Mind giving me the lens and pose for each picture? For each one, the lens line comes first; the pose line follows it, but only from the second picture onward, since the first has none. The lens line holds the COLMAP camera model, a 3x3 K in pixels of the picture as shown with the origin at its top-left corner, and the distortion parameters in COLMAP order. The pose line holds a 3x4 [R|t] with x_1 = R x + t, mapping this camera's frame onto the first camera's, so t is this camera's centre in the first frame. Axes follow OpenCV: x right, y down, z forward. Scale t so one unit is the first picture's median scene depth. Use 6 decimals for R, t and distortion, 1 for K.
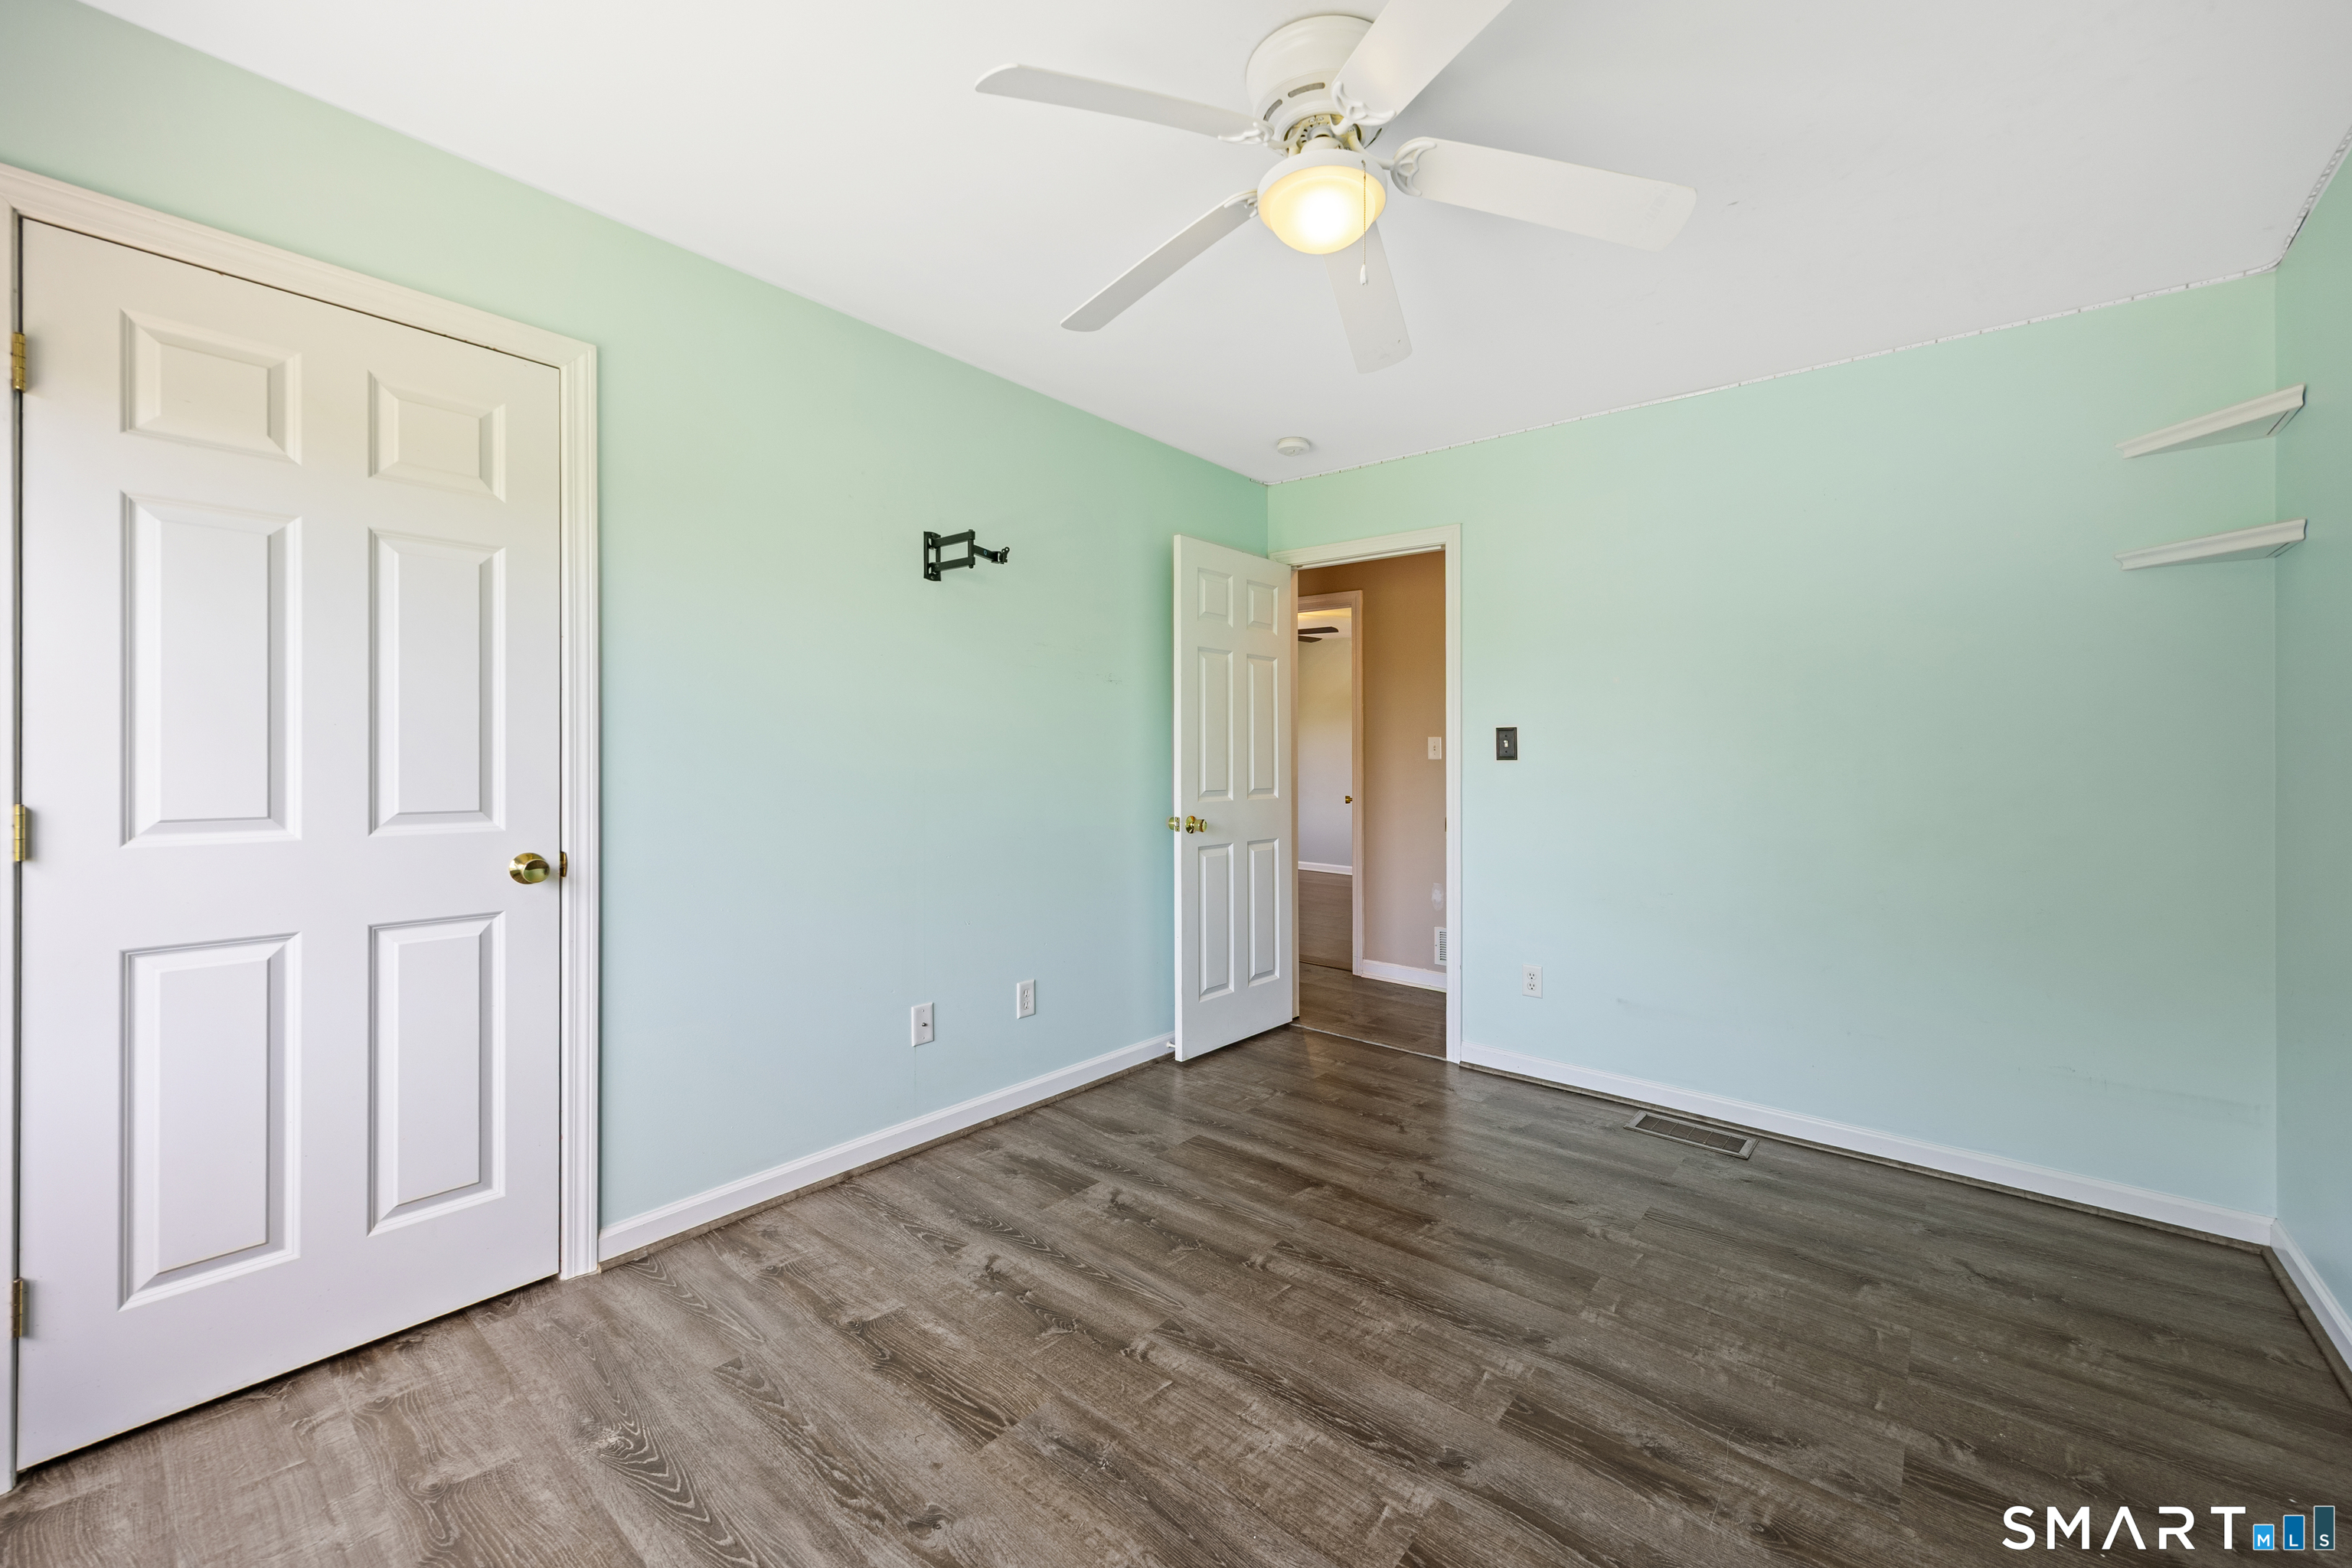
lens RADIAL K [[940.3, 0, 1170.6], [0, 940.3, 744.2], [0, 0, 1]] dist [0.018022, 0.000368]
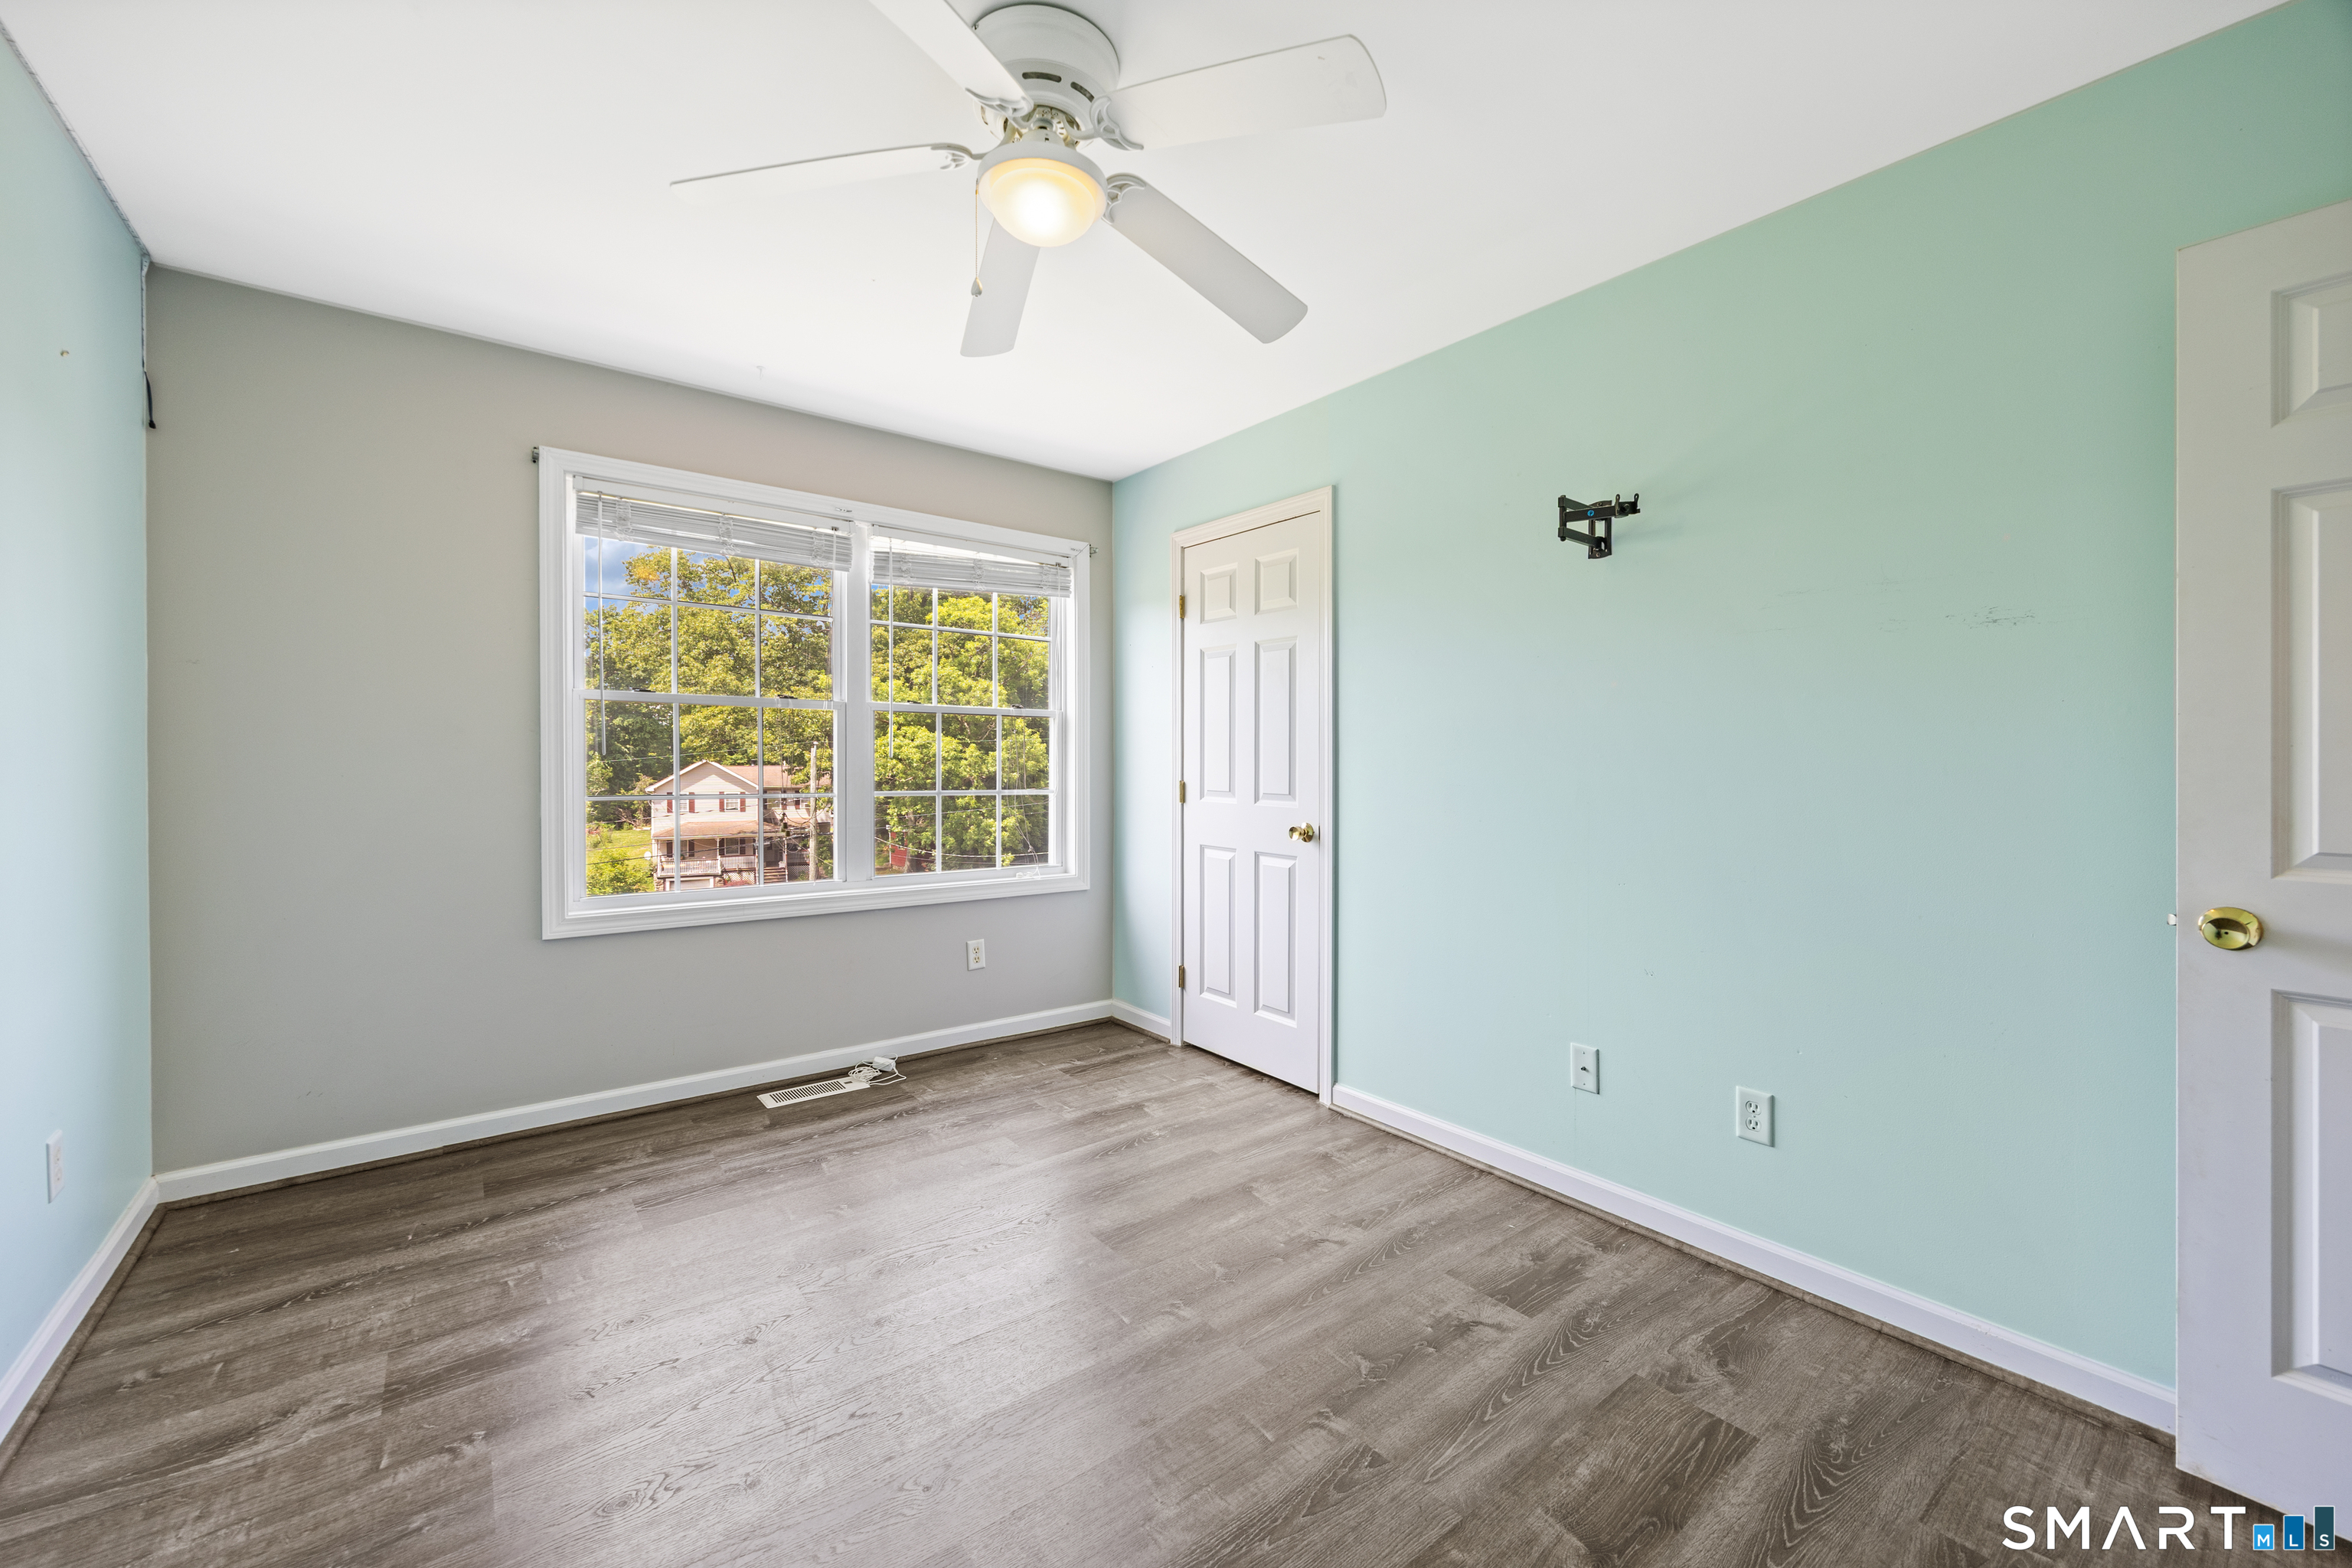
lens RADIAL K [[914.0, 0, 1178.8], [0, 914.0, 776.0], [0, 0, 1]] dist [-0.001181, 0.000779]
pose [[-0.196544, 0.001697, -0.980494, 0.793873], [-0.001983, 0.999996, 0.002128, 0.029407], [0.980493, 0.002363, -0.196539, 0.979794]]
